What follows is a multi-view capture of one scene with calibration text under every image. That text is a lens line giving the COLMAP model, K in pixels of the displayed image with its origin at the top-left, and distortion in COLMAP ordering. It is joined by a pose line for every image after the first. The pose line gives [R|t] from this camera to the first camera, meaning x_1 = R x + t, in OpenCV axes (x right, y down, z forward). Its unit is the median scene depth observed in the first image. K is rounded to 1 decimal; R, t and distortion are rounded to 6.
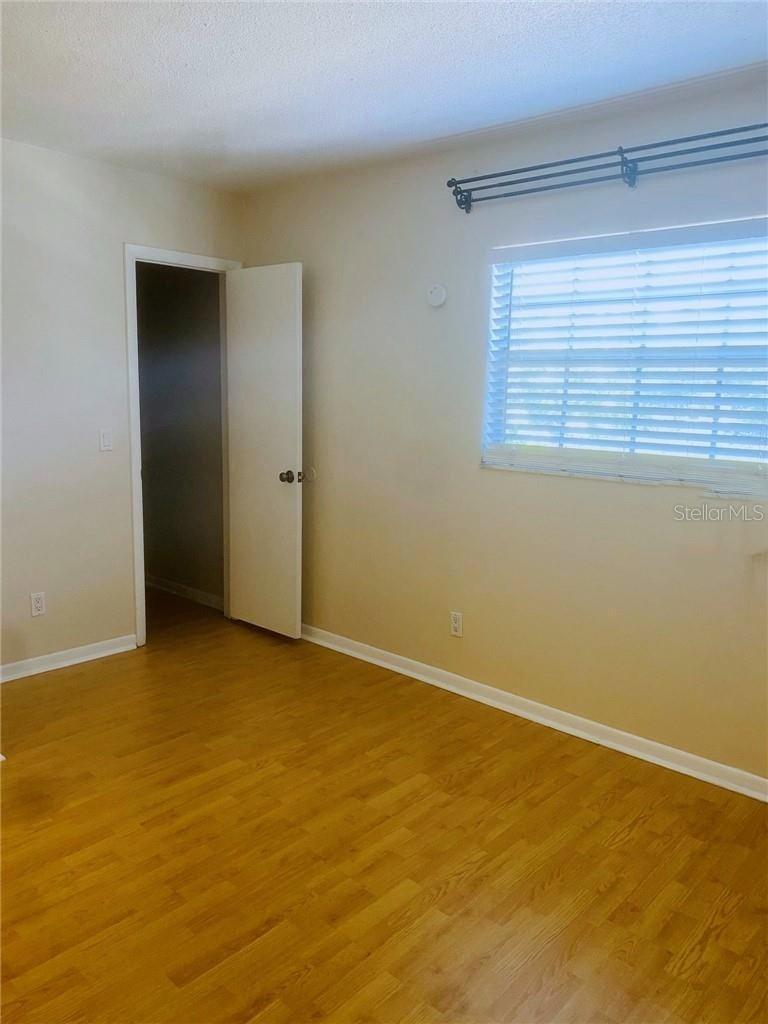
lens RADIAL K [[792.2, 0, 379.3], [0, 792.2, 513.3], [0, 0, 1]] dist [0.057449, -0.041303]
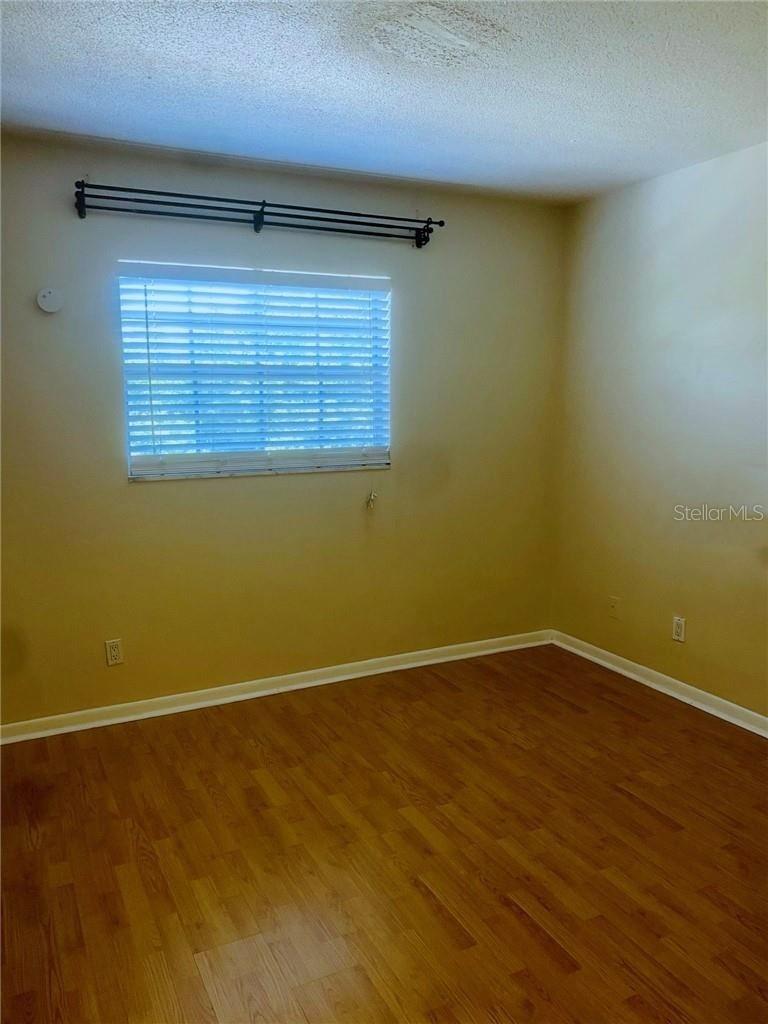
lens RADIAL K [[792.2, 0, 379.3], [0, 792.2, 513.3], [0, 0, 1]] dist [0.057449, -0.041303]
pose [[0.368128, -0.174955, 0.913166, -0.764638], [0.166139, 0.978708, 0.120537, -0.101407], [-0.914811, 0.107339, 0.389357, 0.389028]]
